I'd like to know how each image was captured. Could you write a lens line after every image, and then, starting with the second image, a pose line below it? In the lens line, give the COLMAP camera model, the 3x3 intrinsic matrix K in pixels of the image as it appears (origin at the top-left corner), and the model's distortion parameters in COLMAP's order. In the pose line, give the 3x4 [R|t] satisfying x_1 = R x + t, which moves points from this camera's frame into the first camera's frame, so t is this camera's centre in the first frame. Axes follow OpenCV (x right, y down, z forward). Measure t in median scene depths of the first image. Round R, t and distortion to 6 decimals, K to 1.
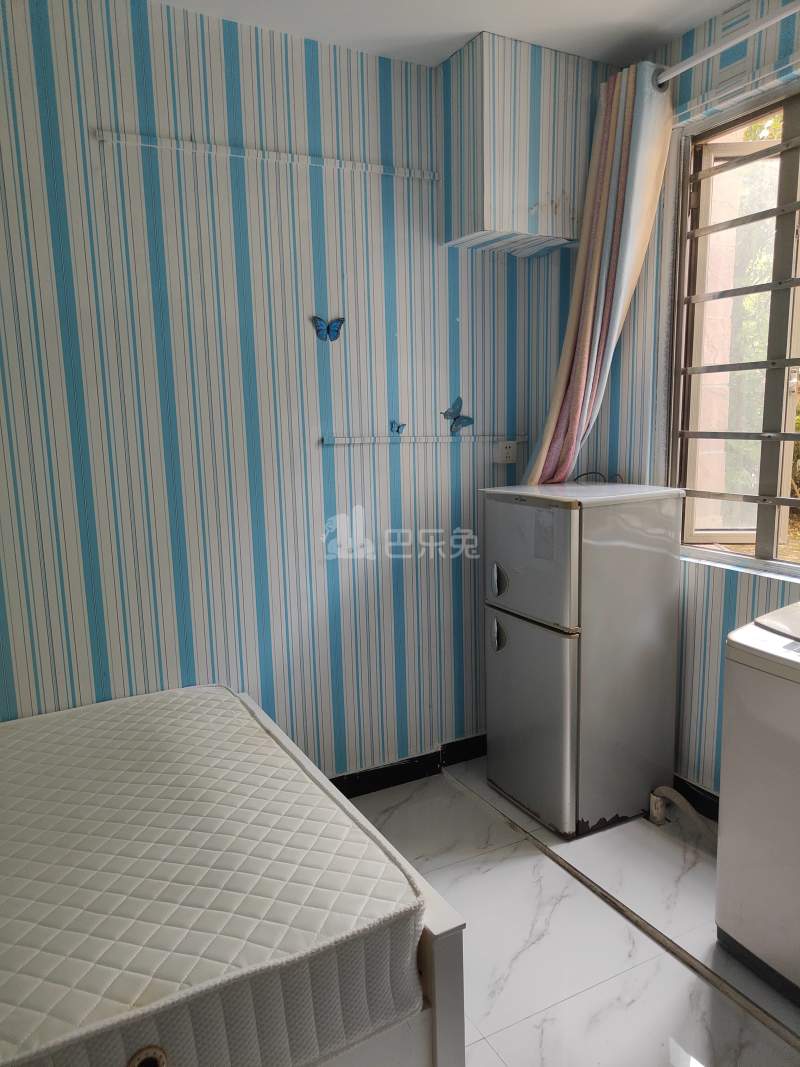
lens RADIAL K [[744.0, 0, 395.2], [0, 744.0, 535.1], [0, 0, 1]] dist [-0.002704, 0.006238]
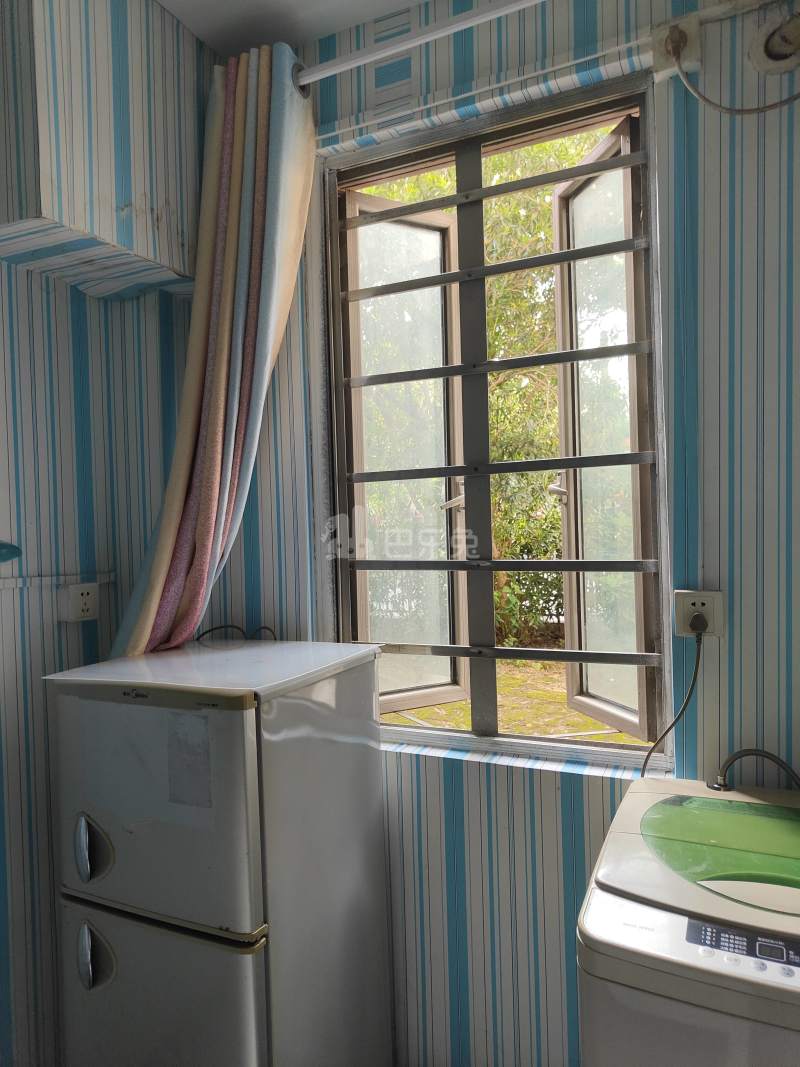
lens RADIAL K [[744.0, 0, 395.2], [0, 744.0, 535.1], [0, 0, 1]] dist [-0.002704, 0.006238]
pose [[0.813189, -0.004555, 0.581982, 0.008403], [0.100278, 0.986111, -0.132399, -0.068470], [-0.573296, 0.166026, 0.802351, 0.420822]]
